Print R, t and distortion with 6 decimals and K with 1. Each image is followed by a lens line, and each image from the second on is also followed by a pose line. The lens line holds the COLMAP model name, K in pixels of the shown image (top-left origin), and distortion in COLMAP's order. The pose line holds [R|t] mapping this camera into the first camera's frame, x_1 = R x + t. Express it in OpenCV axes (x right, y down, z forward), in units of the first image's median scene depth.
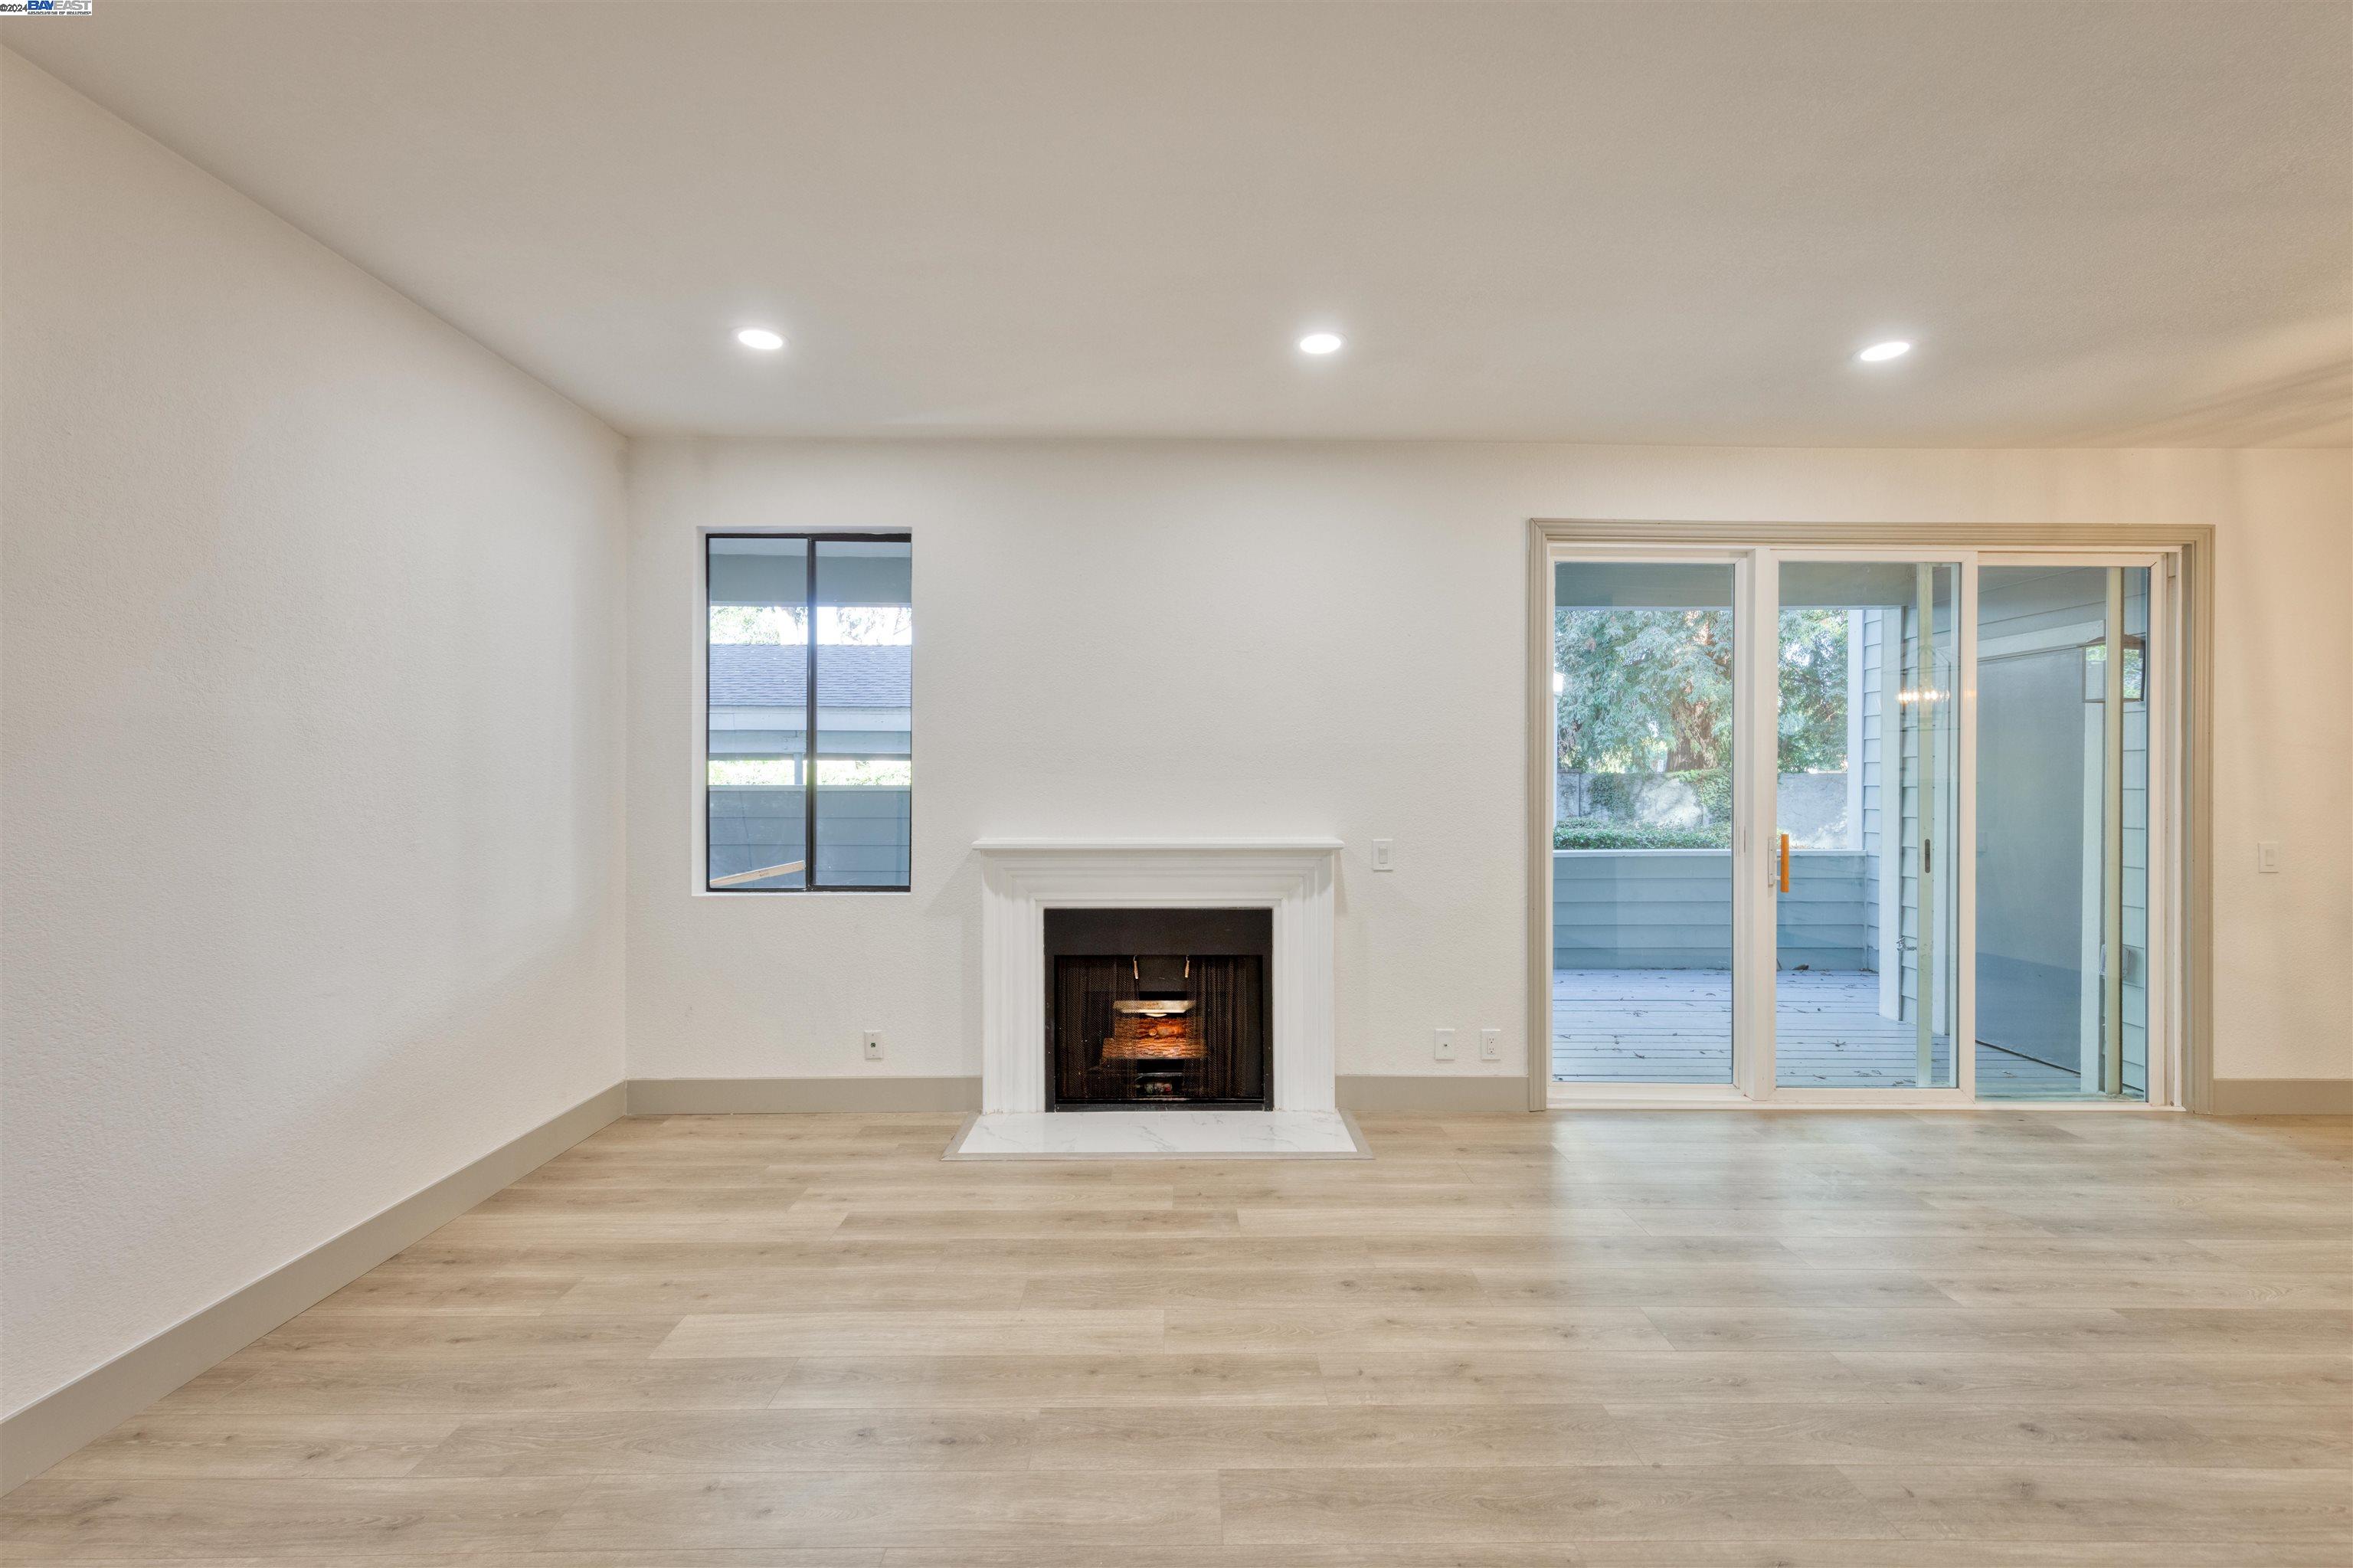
lens RADIAL K [[968.8, 0, 1184.5], [0, 968.8, 779.2], [0, 0, 1]] dist [0.004112, -0.000356]
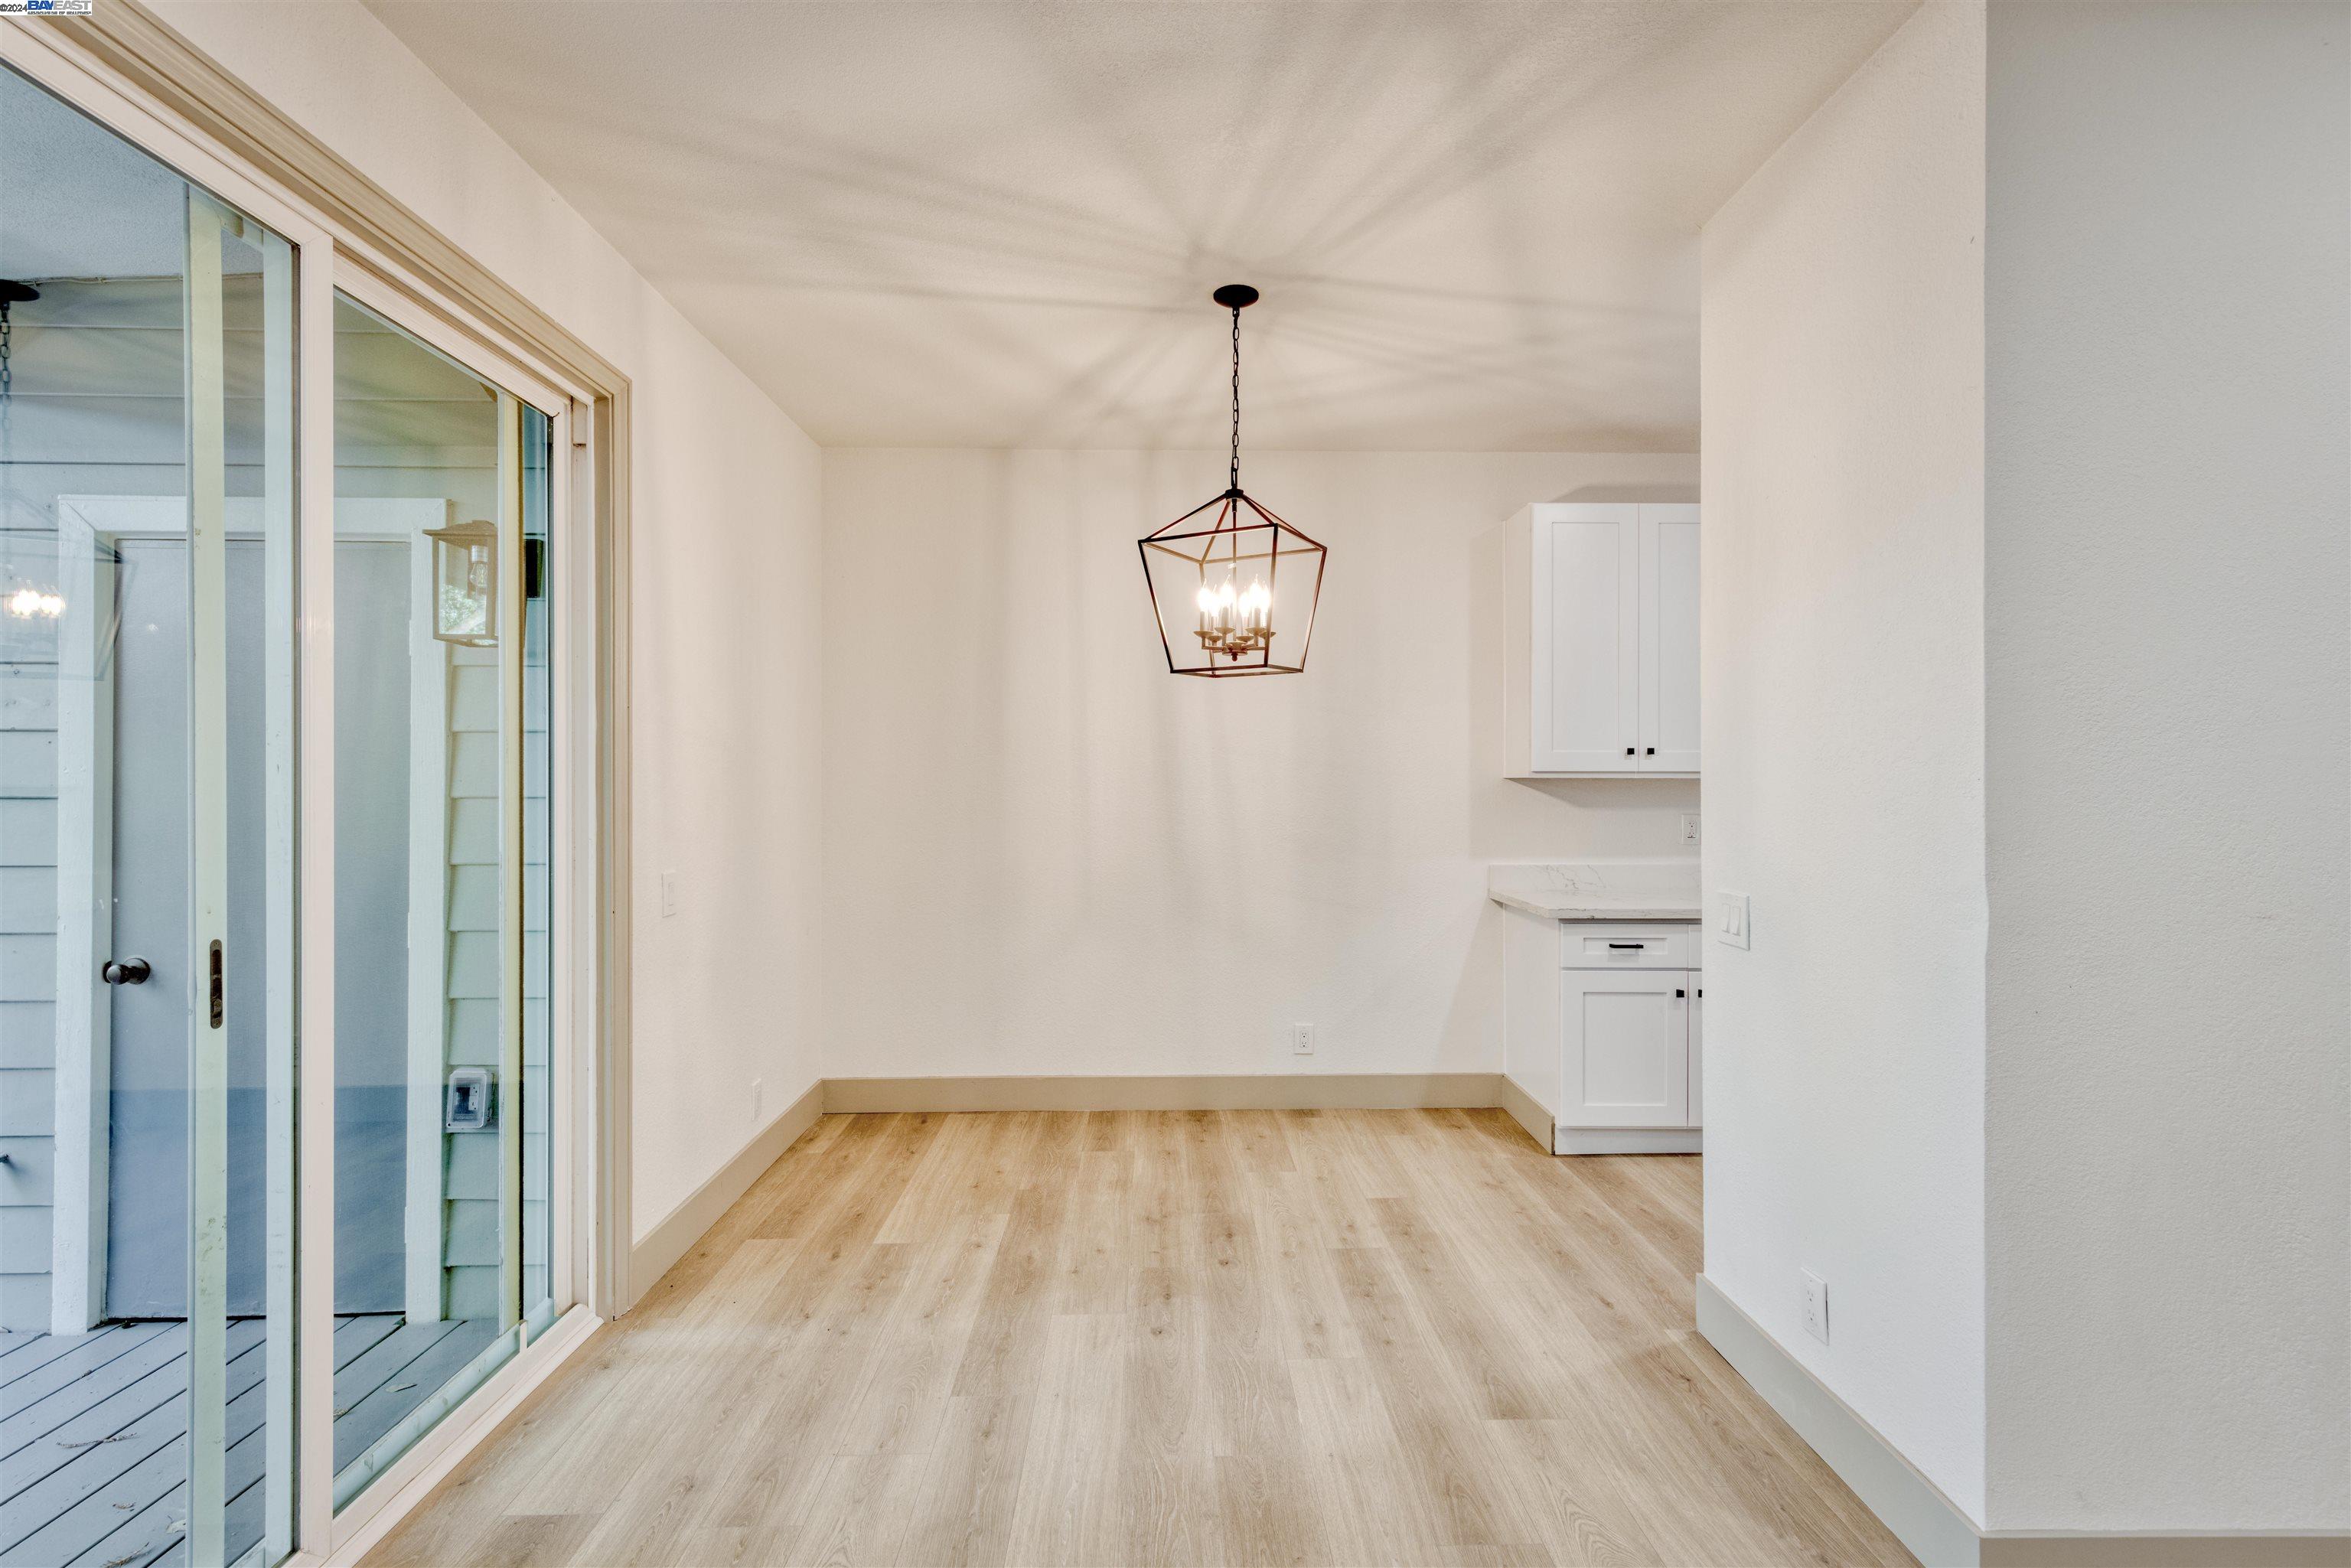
lens RADIAL K [[1072.3, 0, 1177.9], [0, 1072.3, 785.0], [0, 0, 1]] dist [0.004656, -0.000402]
pose [[-0.008054, -0.005386, 0.999953, 0.459799], [0.002097, 0.999983, 0.005403, 0.000887], [-0.999965, 0.002141, -0.008043, 0.845185]]
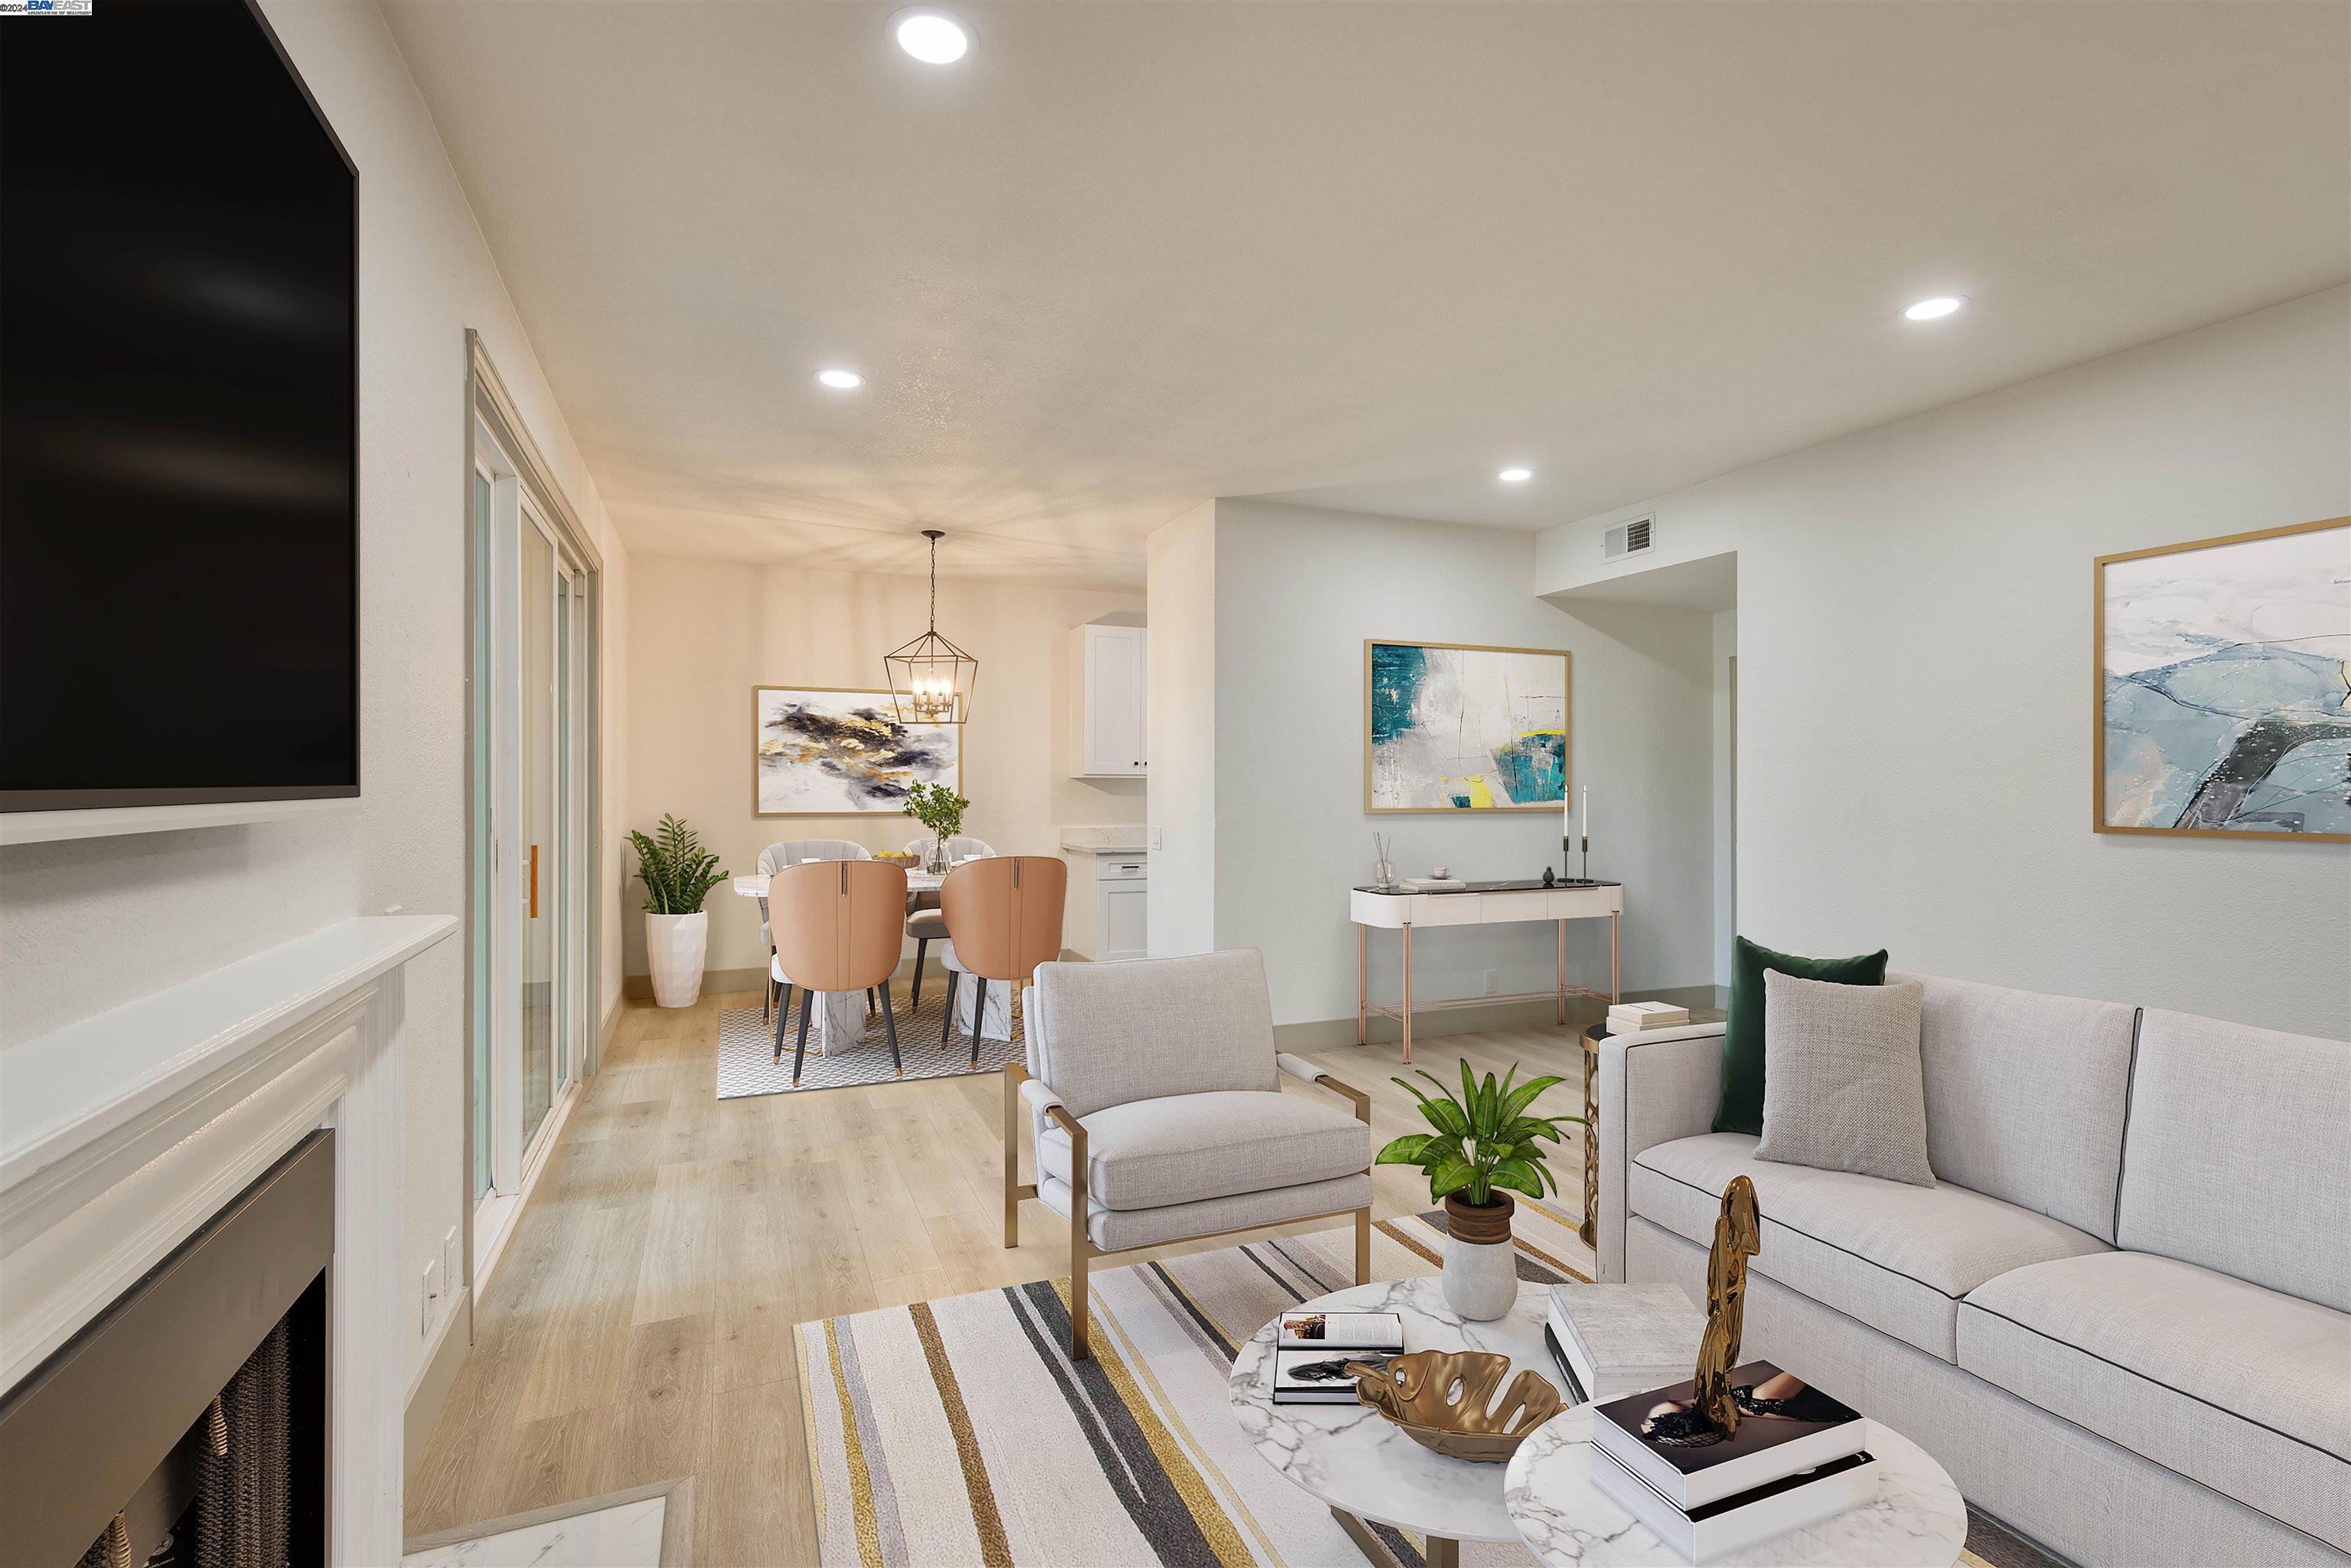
lens RADIAL K [[1072.3, 0, 1177.4], [0, 1072.3, 778.0], [0, 0, 1]] dist [0.004656, -0.000402]
pose [[-0.369560, -0.000828, 0.929207, -0.517329], [-0.002572, 0.999997, -0.000132, 0.000333], [-0.929204, -0.002439, -0.369560, 1.086866]]
